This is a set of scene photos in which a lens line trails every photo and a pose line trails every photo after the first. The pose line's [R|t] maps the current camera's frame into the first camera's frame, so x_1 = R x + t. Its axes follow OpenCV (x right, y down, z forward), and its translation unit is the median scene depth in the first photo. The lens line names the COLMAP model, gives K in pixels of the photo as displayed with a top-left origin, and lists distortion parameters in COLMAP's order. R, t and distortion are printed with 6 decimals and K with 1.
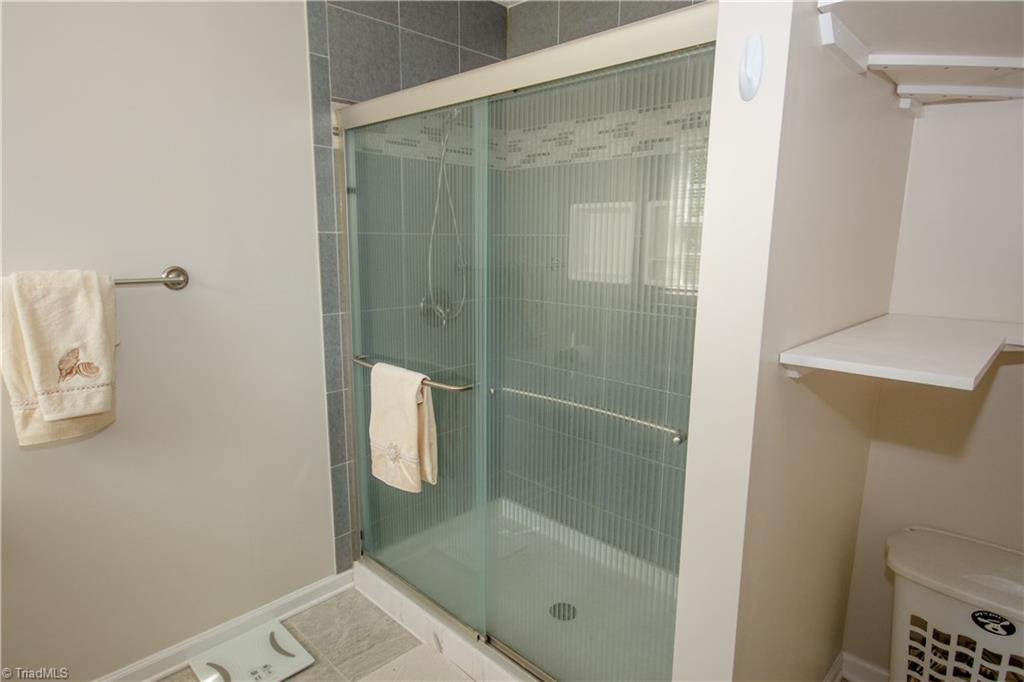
lens RADIAL K [[566.8, 0, 512.6], [0, 566.8, 348.7], [0, 0, 1]] dist [-0.000709, 0.001662]
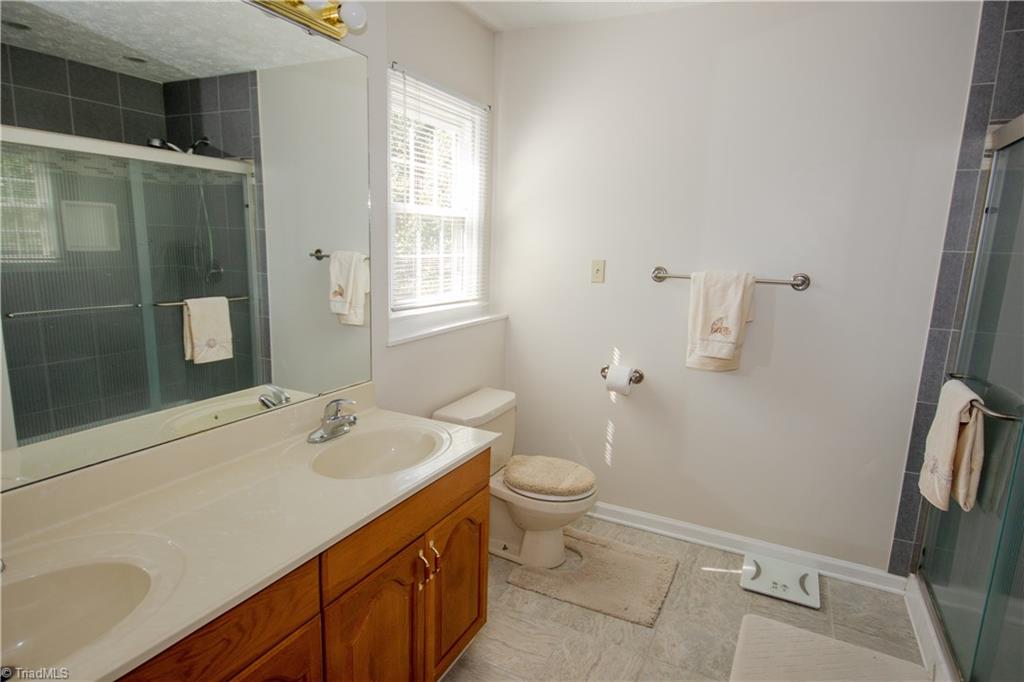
lens RADIAL K [[566.8, 0, 512.6], [0, 566.8, 348.7], [0, 0, 1]] dist [-0.000709, 0.001662]
pose [[0.297383, 0.172549, -0.939037, 0.466179], [-0.208460, 0.971538, 0.112504, 0.022276], [0.931723, 0.162295, 0.324889, -0.073008]]
